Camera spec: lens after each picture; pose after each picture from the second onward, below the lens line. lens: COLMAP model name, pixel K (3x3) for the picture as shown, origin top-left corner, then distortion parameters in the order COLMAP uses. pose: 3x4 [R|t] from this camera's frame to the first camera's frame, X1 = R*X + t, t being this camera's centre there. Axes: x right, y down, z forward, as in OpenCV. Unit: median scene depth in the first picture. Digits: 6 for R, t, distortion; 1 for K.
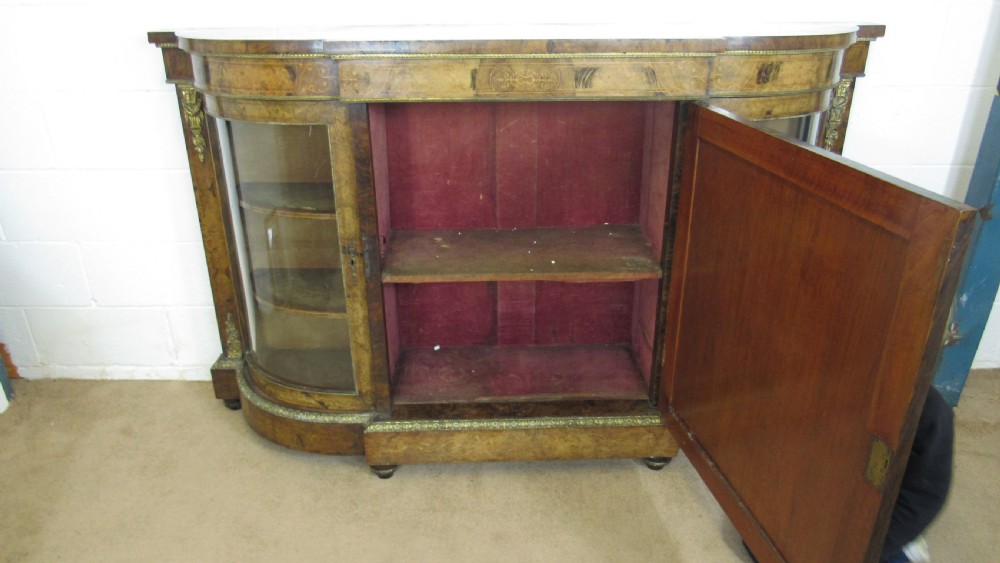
lens RADIAL K [[716.8, 0, 500.0], [0, 716.8, 281.5], [0, 0, 1]] dist [-0.024323, 0.000377]
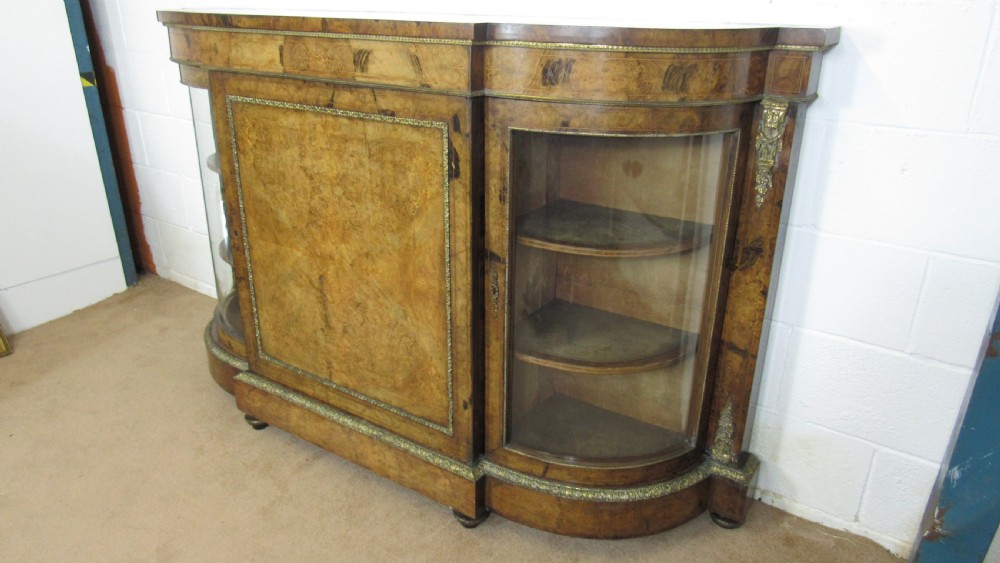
lens RADIAL K [[716.8, 0, 500.0], [0, 716.8, 281.5], [0, 0, 1]] dist [-0.024323, 0.000377]
pose [[0.821216, 0.229673, -0.522355, 0.668283], [-0.247295, 0.968236, 0.036939, -0.069737], [0.514246, 0.098841, 0.851928, 0.266796]]
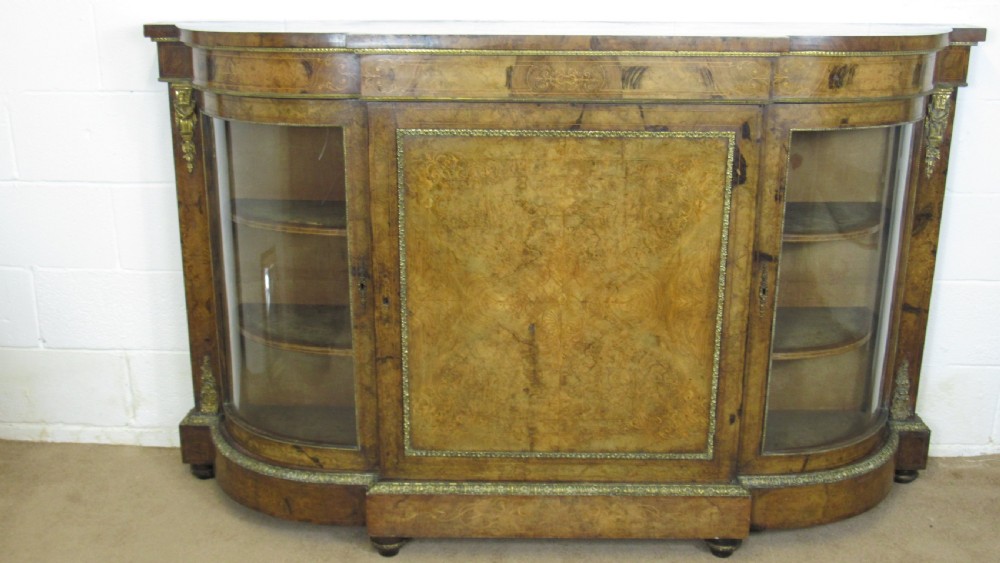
lens RADIAL K [[1060.6, 0, 500.0], [0, 1060.6, 281.5], [0, 0, 1]] dist [-0.054819, 0.013934]
pose [[0.999001, 0.021116, -0.039374, 0.007963], [-0.025528, 0.993021, -0.115142, 0.102462], [0.036668, 0.116032, 0.992568, -0.239039]]
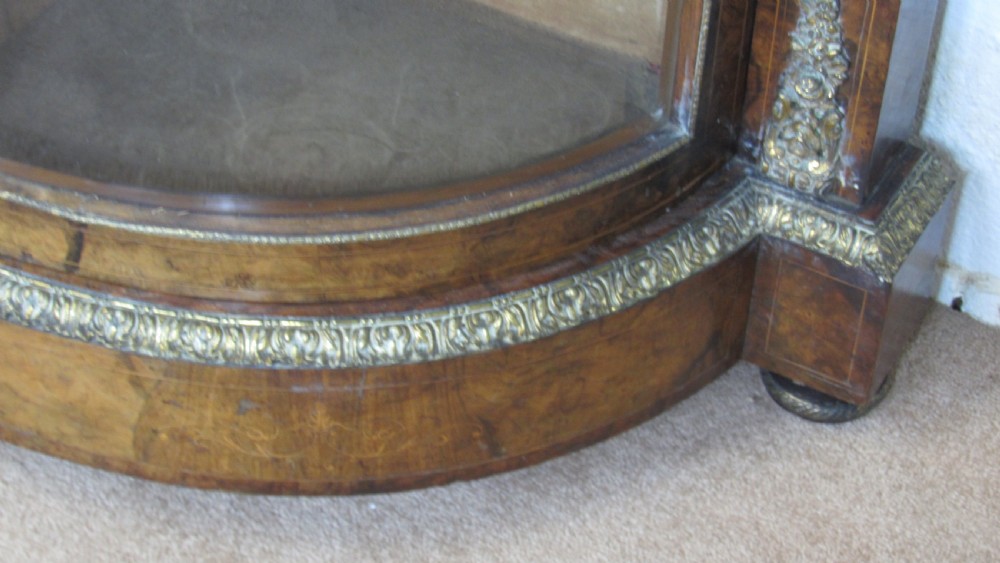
lens RADIAL K [[2177.7, 0, 500.0], [0, 2177.7, 281.5], [0, 0, 1]] dist [-0.079915, -0.134000]
pose [[0.855287, 0.375318, -0.357240, 0.656061], [-0.242116, 0.899030, 0.364862, -0.086803], [0.458109, -0.225568, 0.859799, 0.548872]]
